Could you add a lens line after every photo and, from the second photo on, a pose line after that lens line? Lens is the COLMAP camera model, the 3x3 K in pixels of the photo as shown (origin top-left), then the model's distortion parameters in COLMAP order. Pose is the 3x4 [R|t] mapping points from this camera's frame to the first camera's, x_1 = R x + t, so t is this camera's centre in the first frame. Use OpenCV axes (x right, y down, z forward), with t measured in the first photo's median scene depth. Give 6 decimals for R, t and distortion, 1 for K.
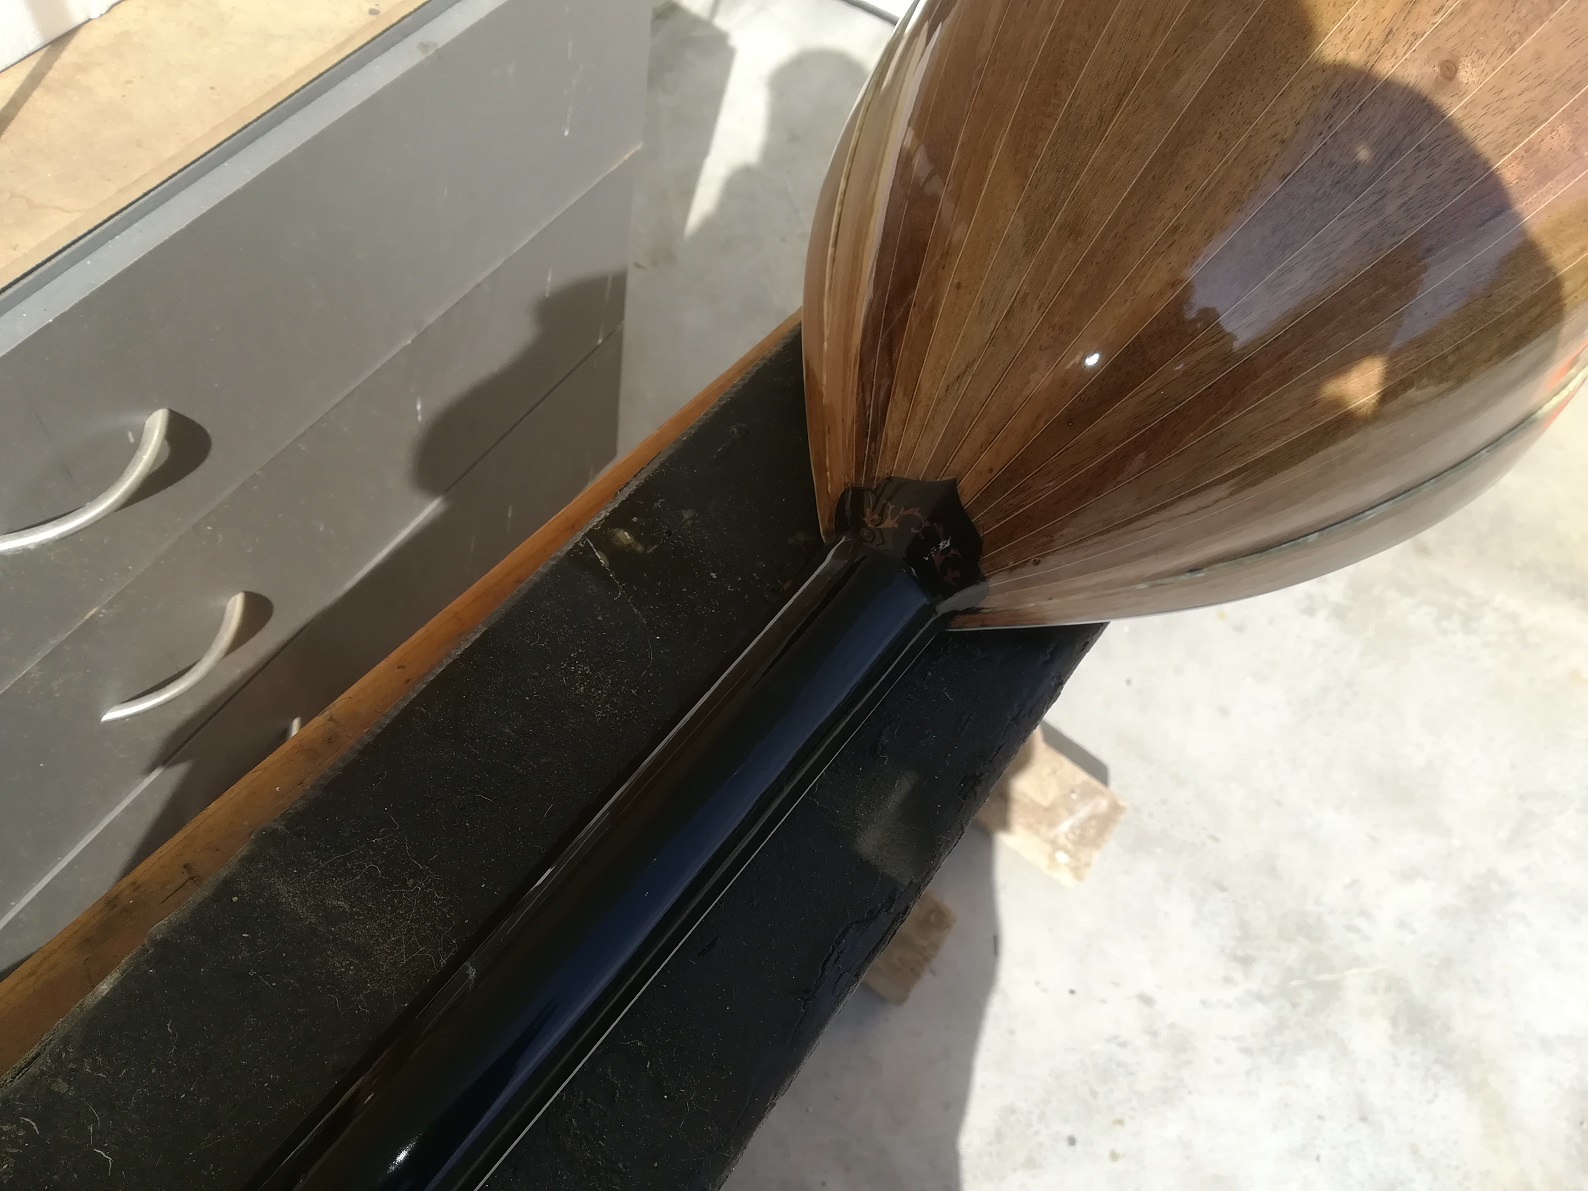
lens RADIAL K [[1285.0, 0, 794.0], [0, 1285.0, 595.5], [0, 0, 1]] dist [0.041979, -0.083465]
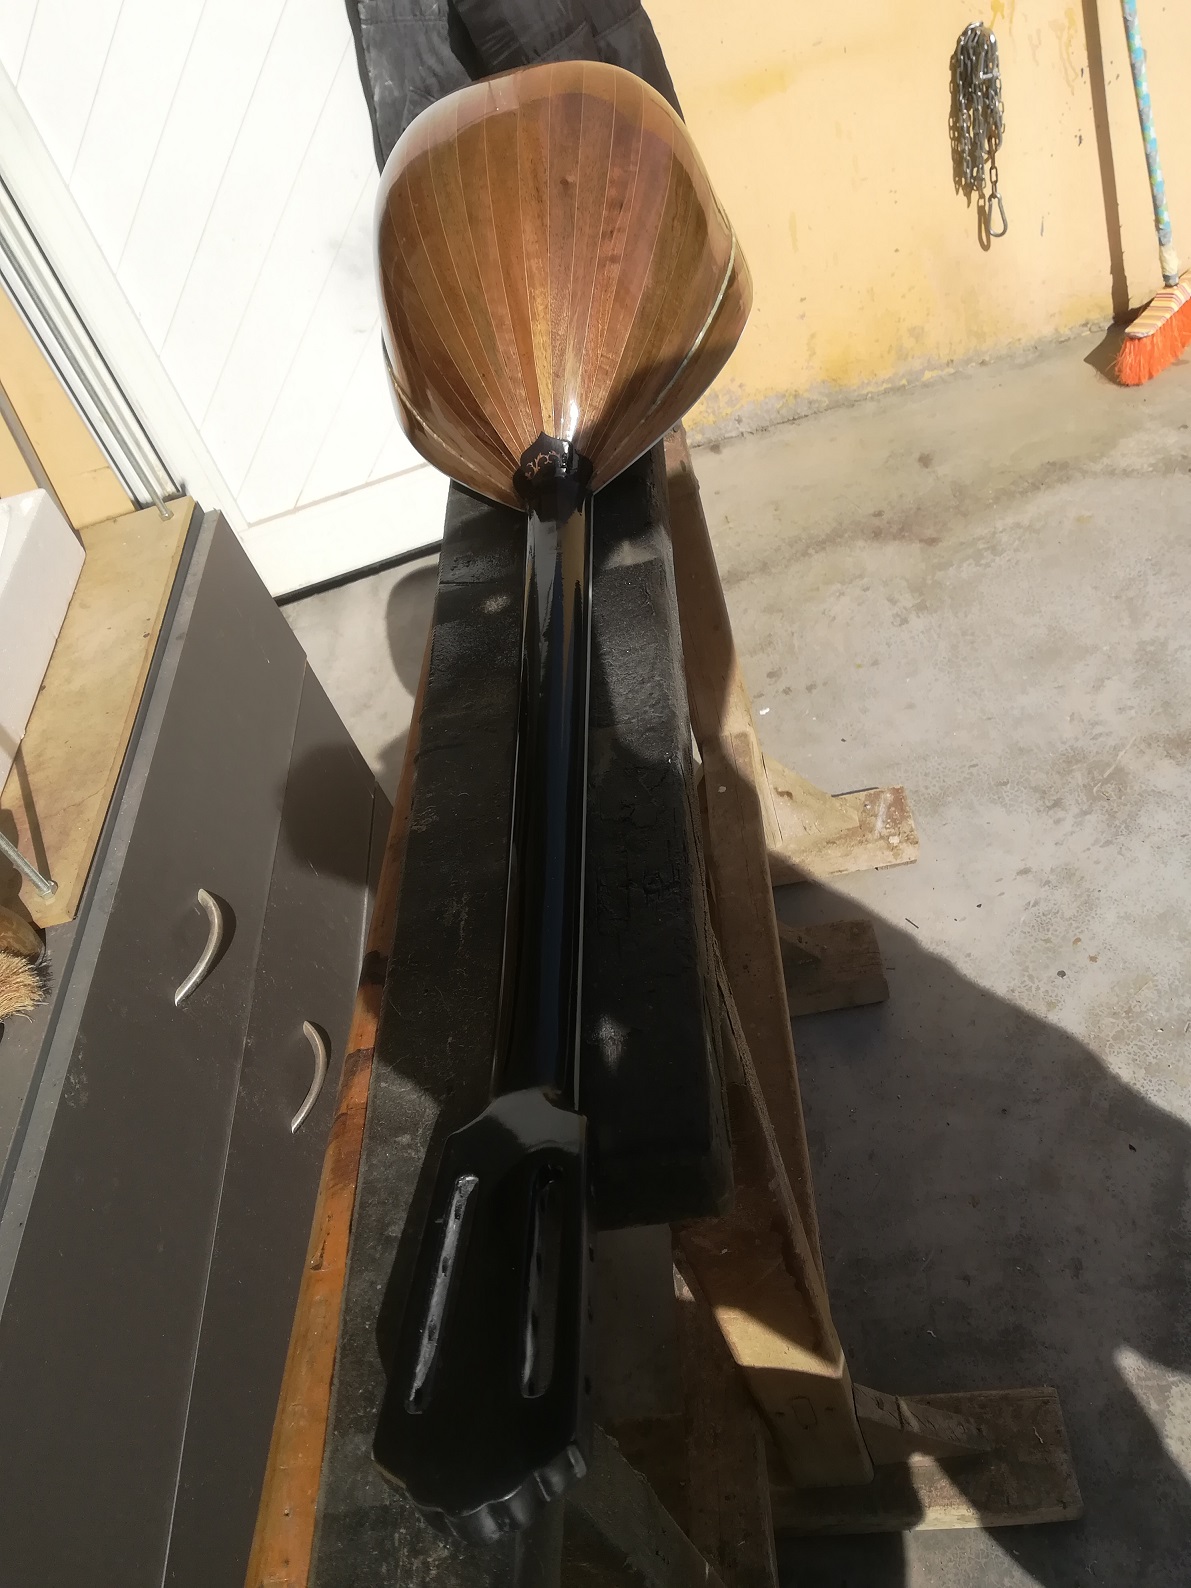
lens RADIAL K [[1285.0, 0, 588.7], [0, 1285.0, 789.4], [0, 0, 1]] dist [0.041979, -0.083465]
pose [[0.710873, -0.688188, 0.145113, -0.158016], [0.699989, 0.672223, -0.241104, 0.256692], [0.068377, 0.272972, 0.959589, -0.268273]]
